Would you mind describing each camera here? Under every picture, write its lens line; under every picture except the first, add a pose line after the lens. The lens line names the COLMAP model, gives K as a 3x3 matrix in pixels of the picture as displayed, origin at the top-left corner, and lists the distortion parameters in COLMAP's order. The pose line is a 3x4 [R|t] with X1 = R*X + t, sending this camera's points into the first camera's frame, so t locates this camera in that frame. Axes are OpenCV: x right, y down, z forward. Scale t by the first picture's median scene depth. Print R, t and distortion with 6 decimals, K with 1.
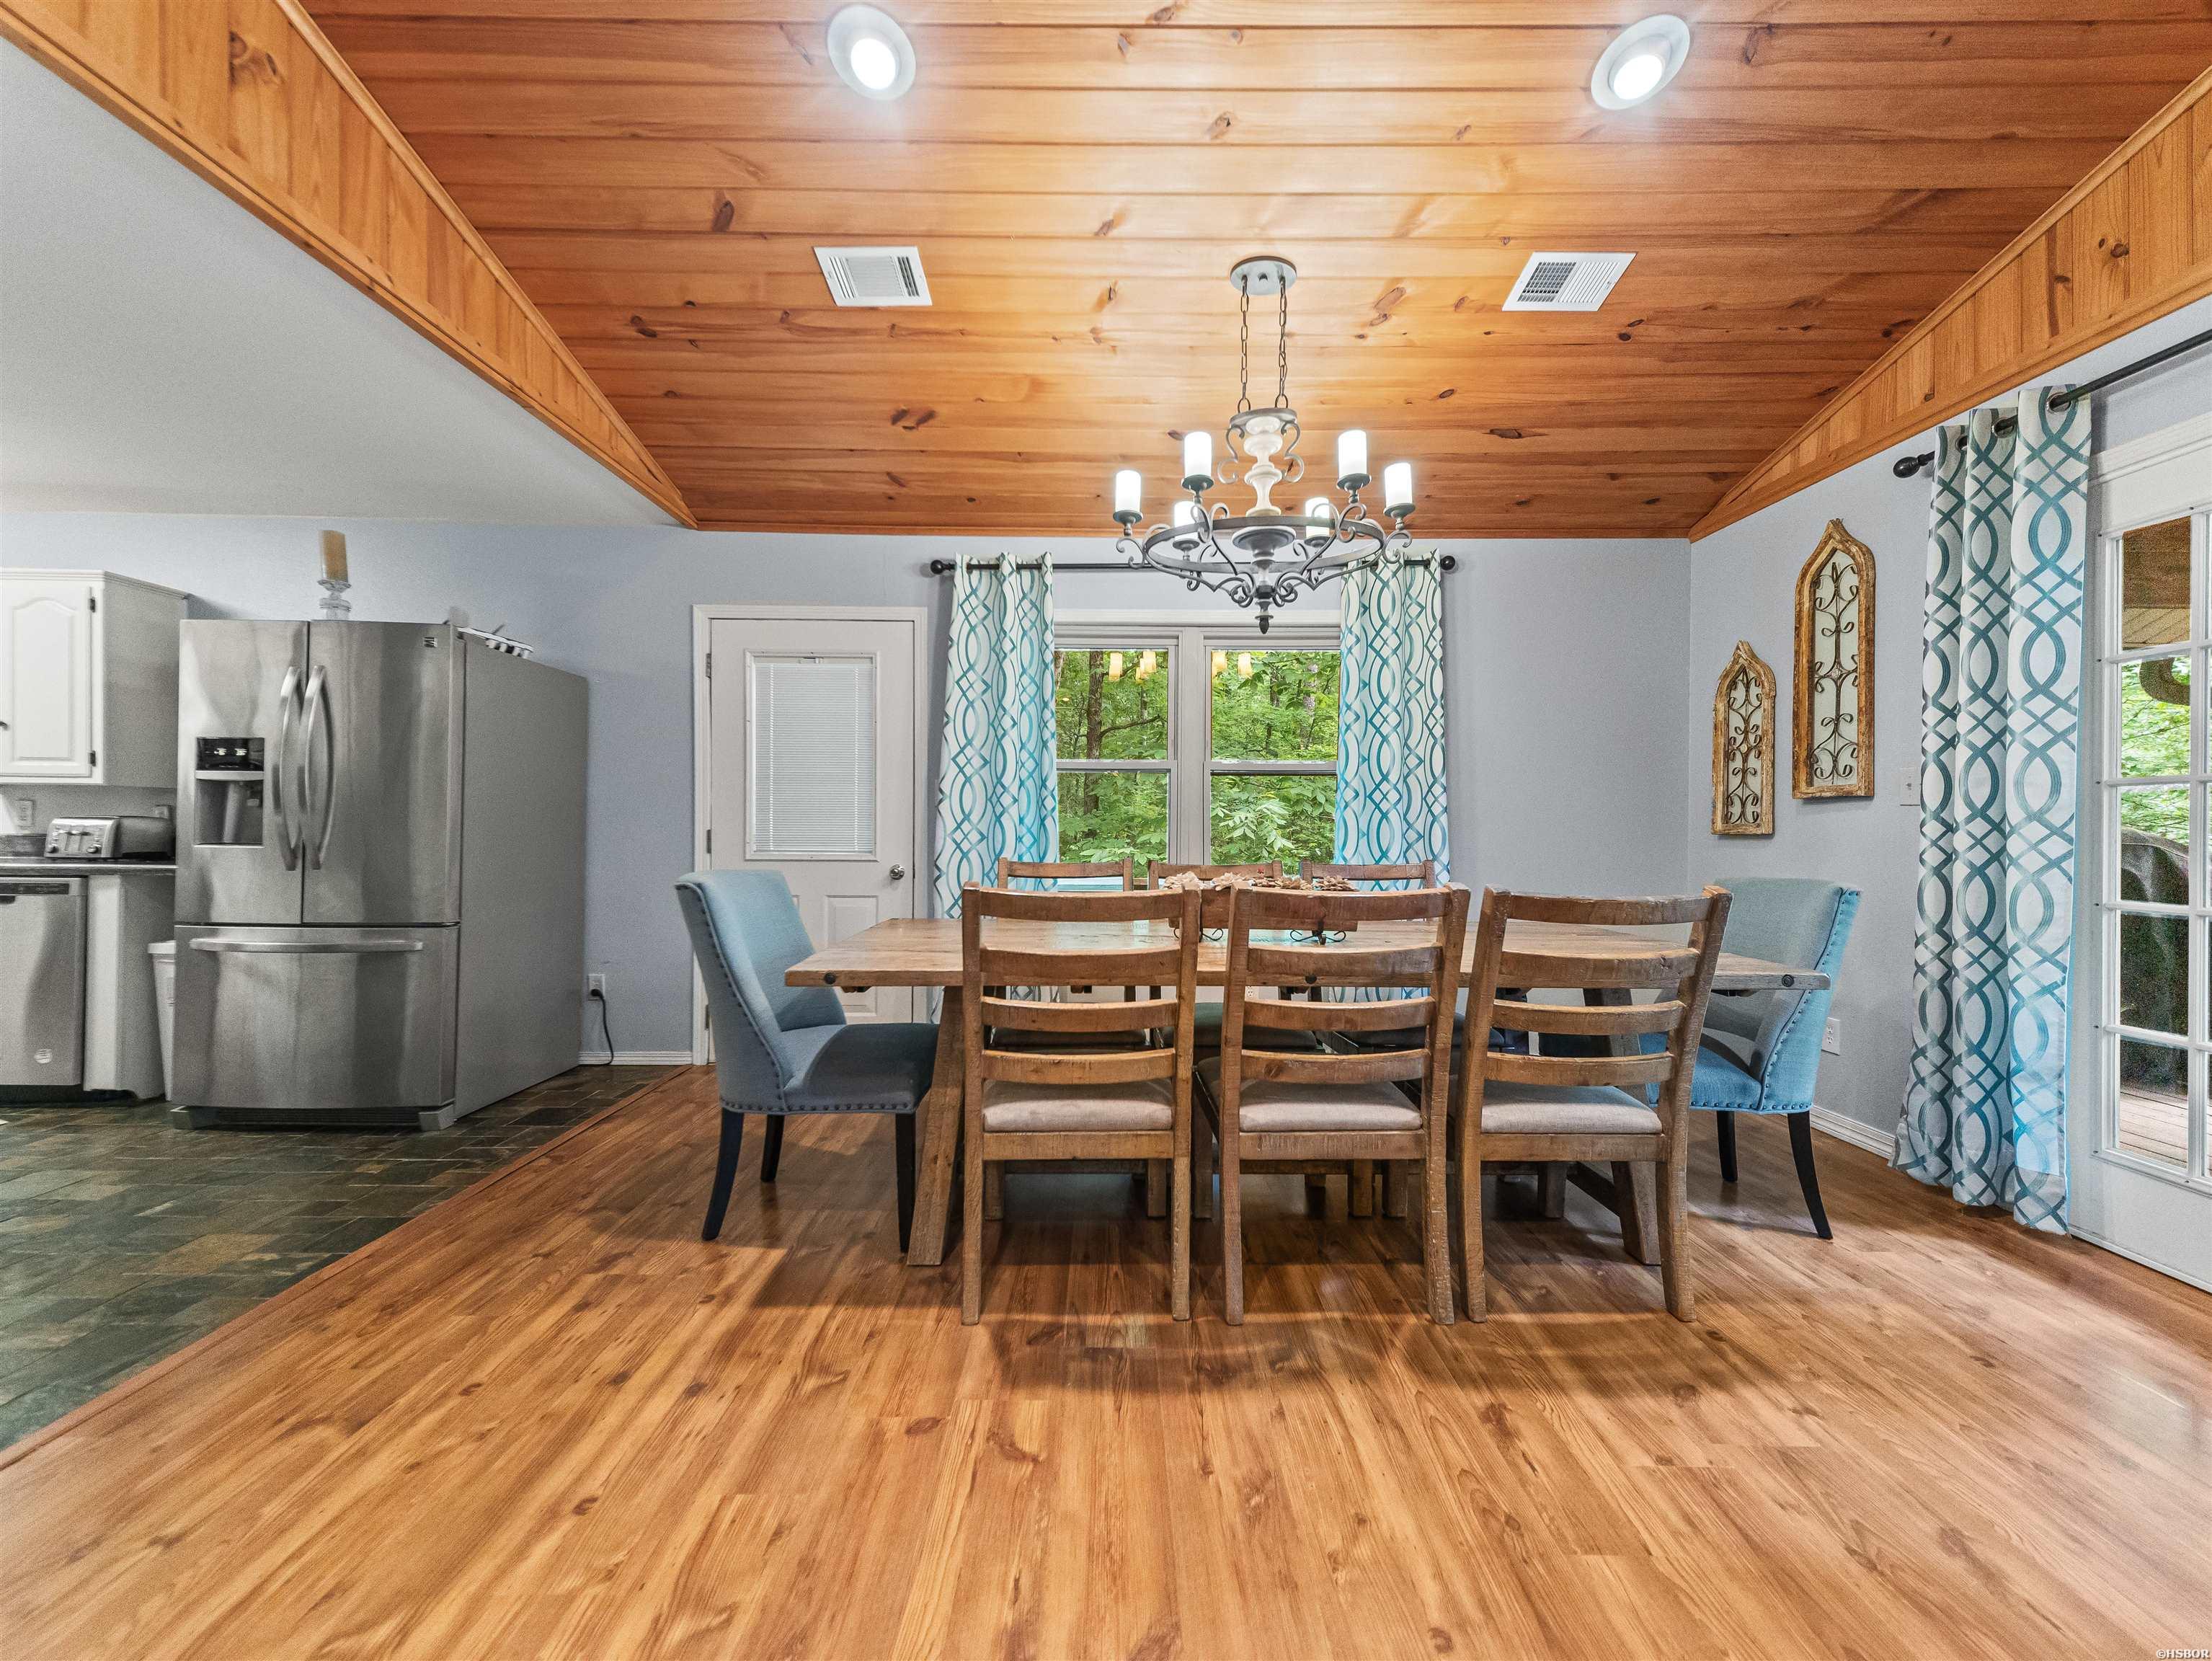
lens RADIAL K [[853.6, 0, 1103.3], [0, 853.6, 829.9], [0, 0, 1]] dist [0.027622, -0.008520]
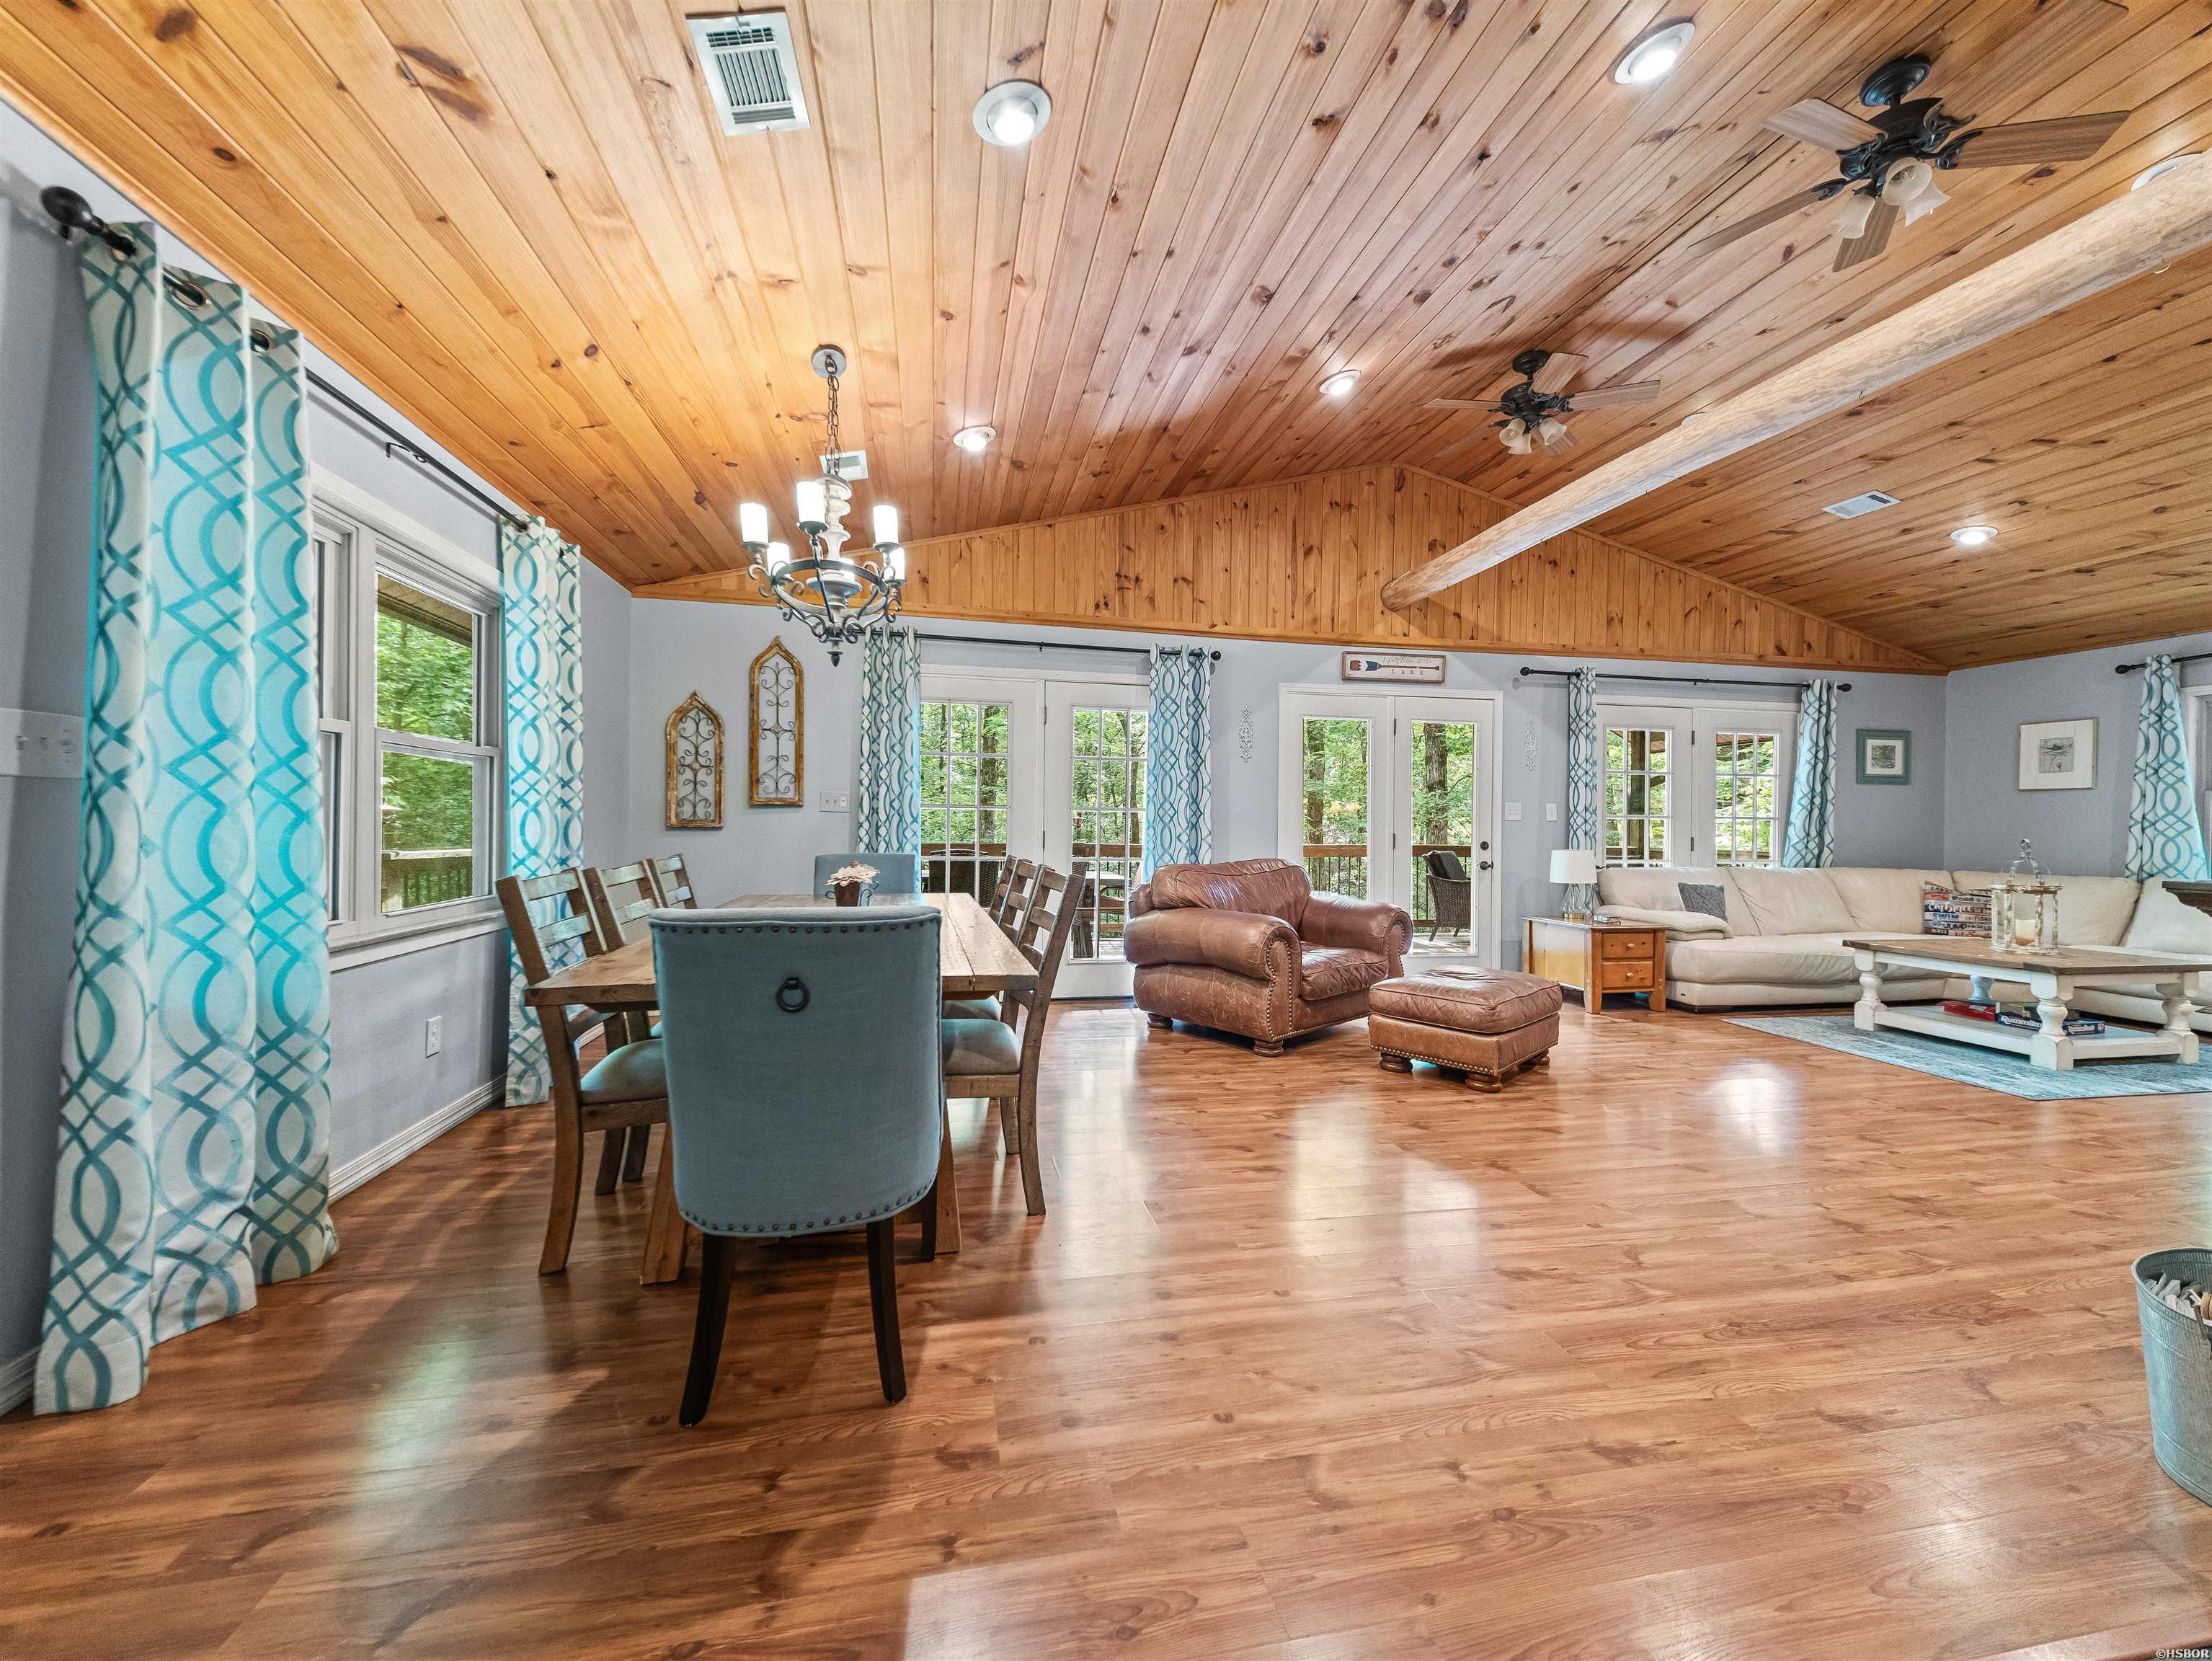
lens RADIAL K [[853.6, 0, 1116.2], [0, 853.6, 828.6], [0, 0, 1]] dist [0.027622, -0.008520]
pose [[-0.206563, -0.011149, 0.978370, -0.861192], [-0.009771, 0.999909, 0.009332, -0.014306], [-0.978385, -0.007632, -0.206653, 0.693039]]
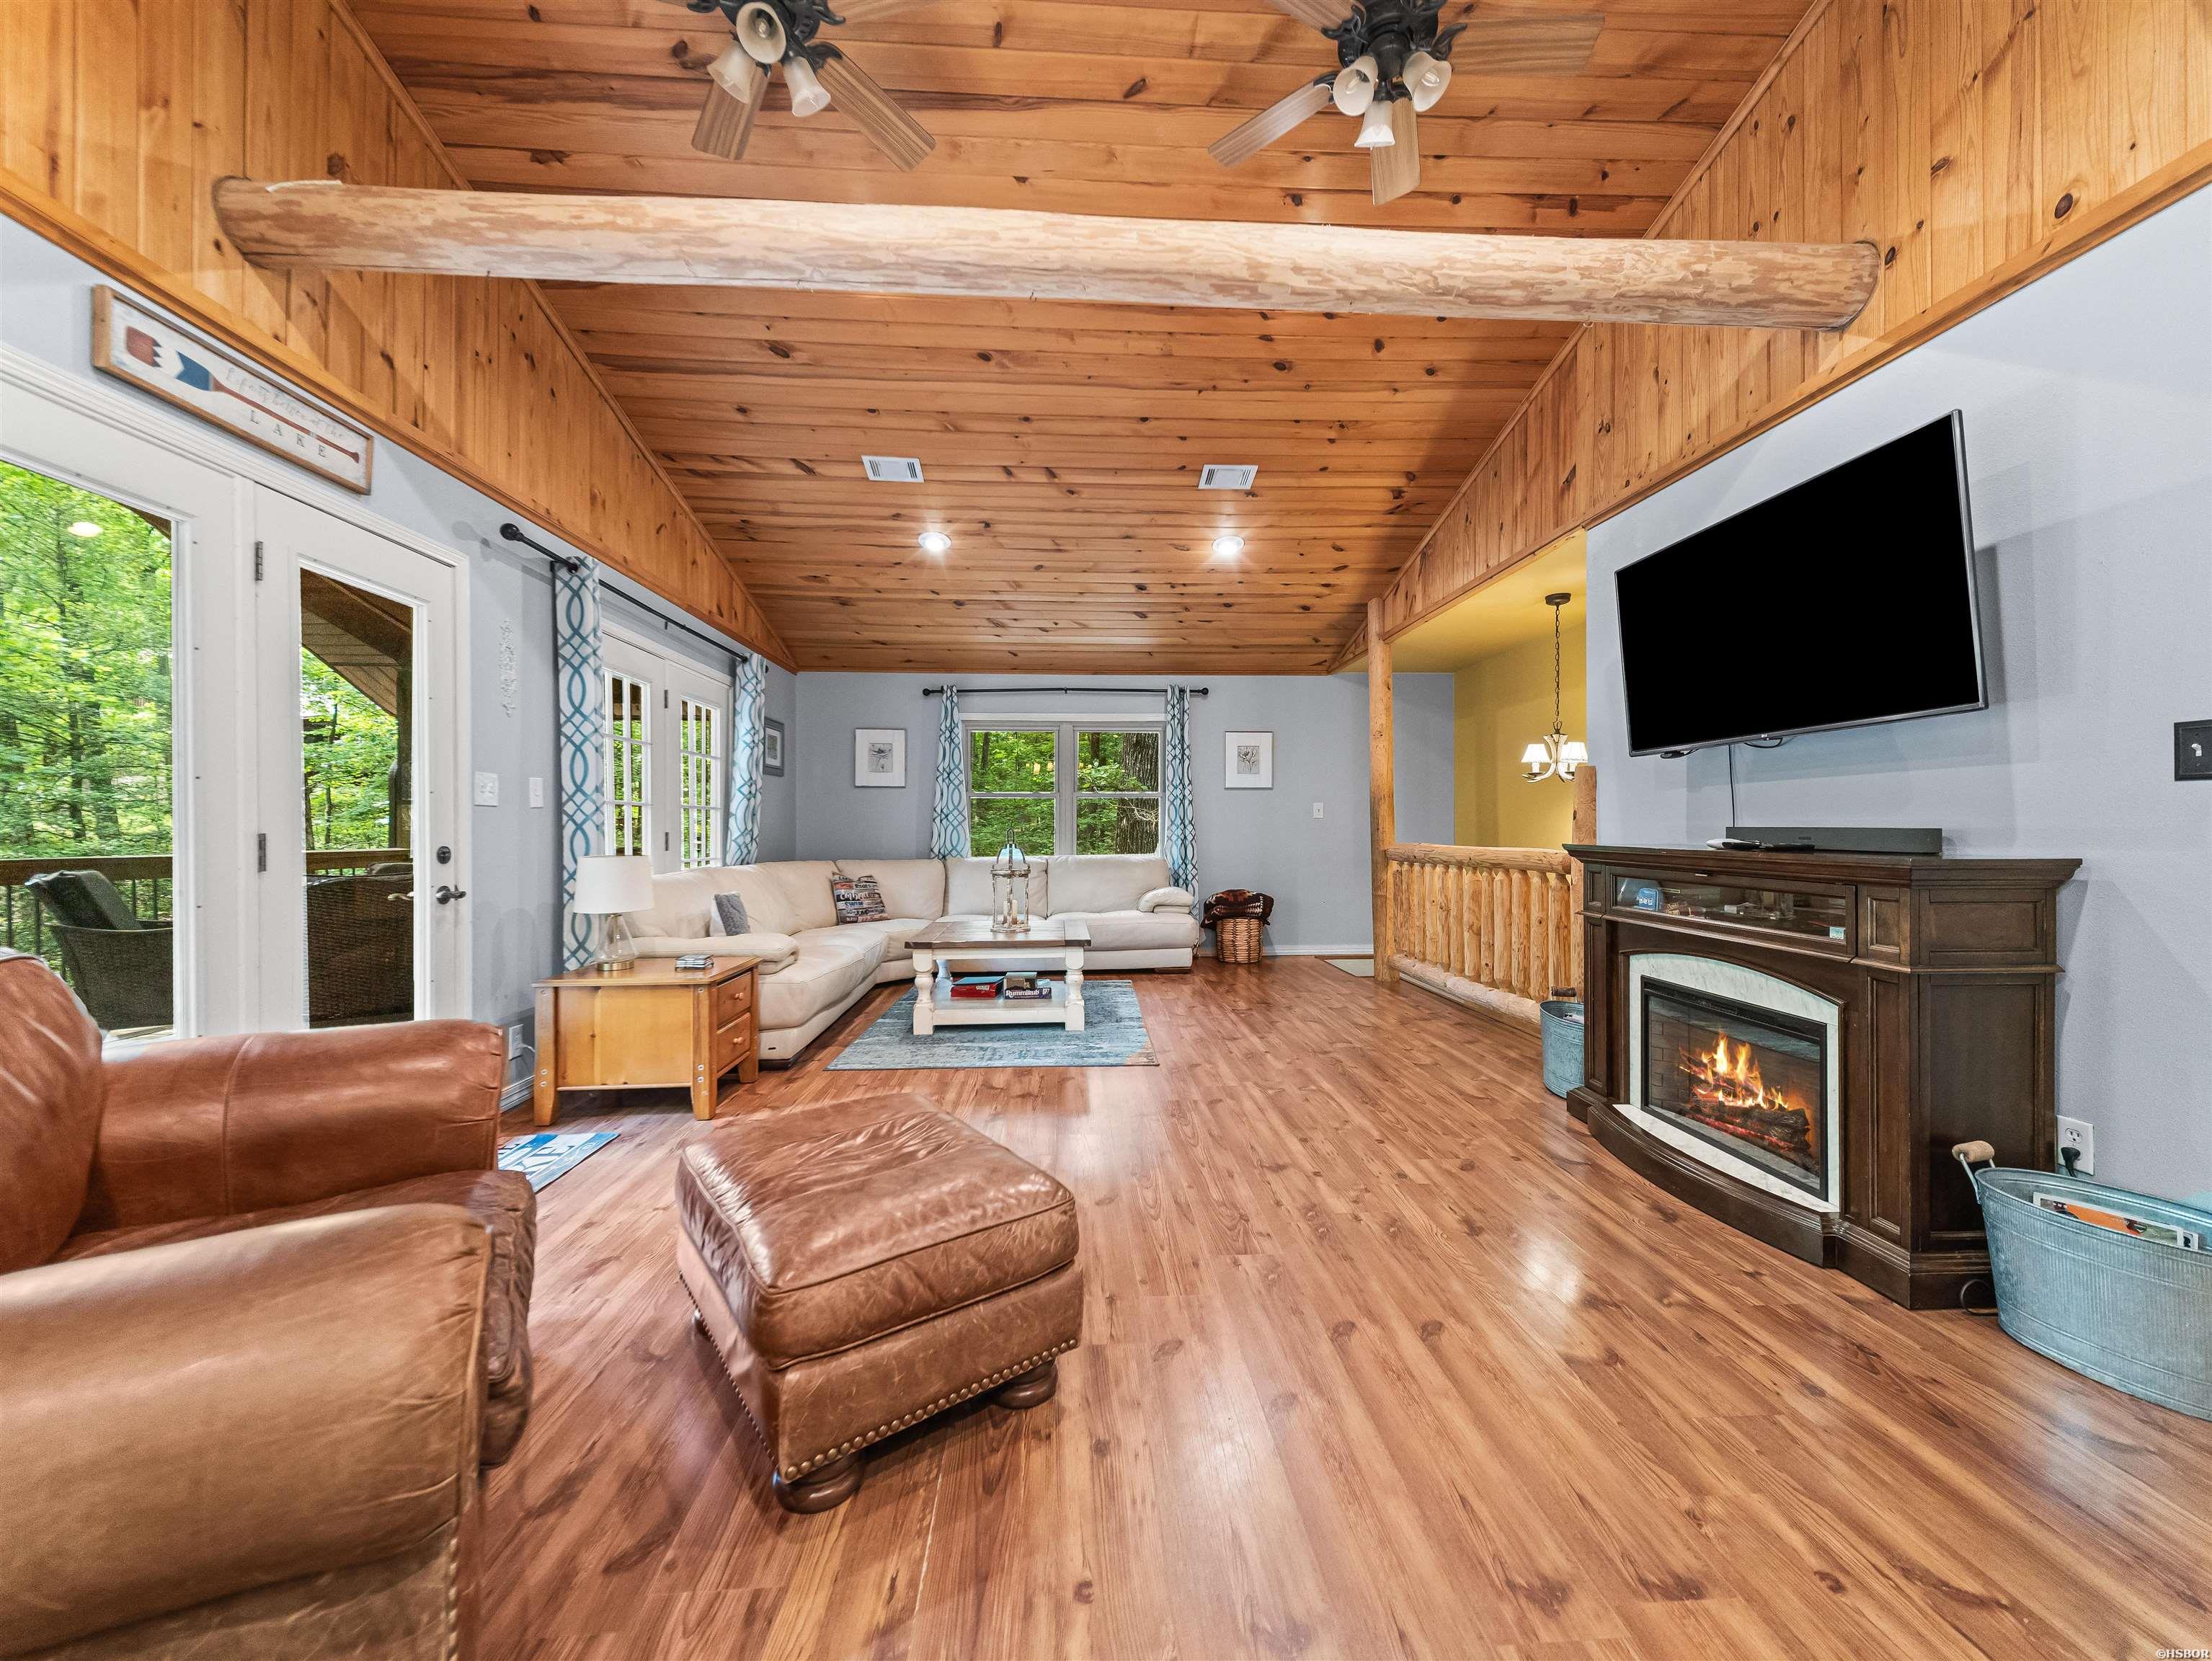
lens RADIAL K [[853.6, 0, 1097.9], [0, 853.6, 825.4], [0, 0, 1]] dist [0.027622, -0.008520]
pose [[-0.998527, -0.005437, -0.053981, 0.162003], [-0.005301, 0.999982, -0.002670, -0.000629], [0.053995, -0.002380, -0.998538, 0.495053]]
